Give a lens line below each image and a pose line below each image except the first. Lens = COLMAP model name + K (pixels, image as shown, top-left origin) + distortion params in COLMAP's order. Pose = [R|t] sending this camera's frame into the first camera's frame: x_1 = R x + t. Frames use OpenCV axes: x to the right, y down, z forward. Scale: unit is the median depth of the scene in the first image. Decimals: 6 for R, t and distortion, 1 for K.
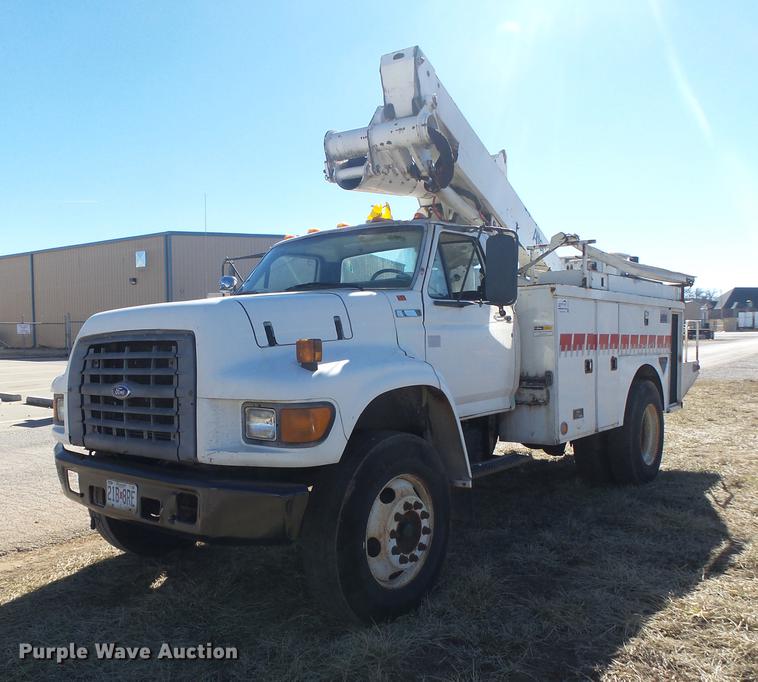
lens RADIAL K [[711.8, 0, 380.2], [0, 711.8, 370.7], [0, 0, 1]] dist [-0.022114, -0.003502]
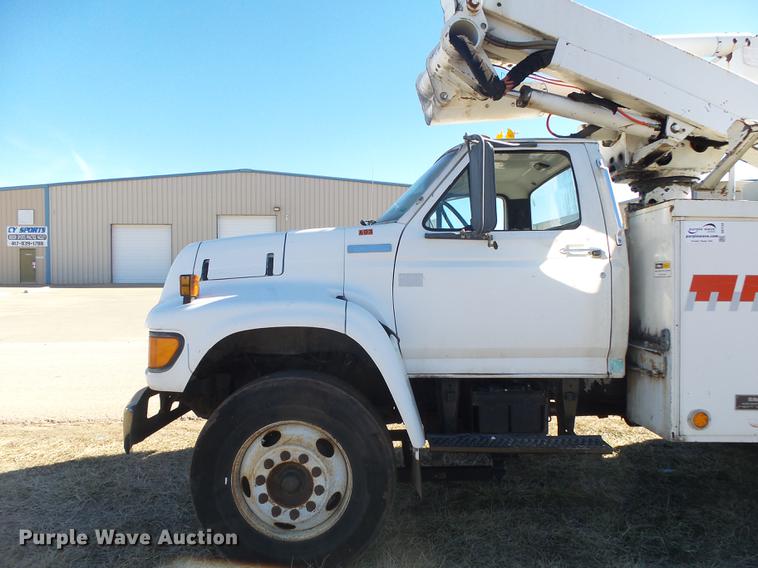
lens RADIAL K [[508.5, 0, 379.0], [0, 508.5, 278.1], [0, 0, 1]] dist [-0.008730, -0.002930]
pose [[0.605223, 0.025733, -0.795640, 0.617772], [-0.049695, 0.998749, -0.005499, -0.043386], [0.794503, 0.042867, 0.605745, 0.664849]]
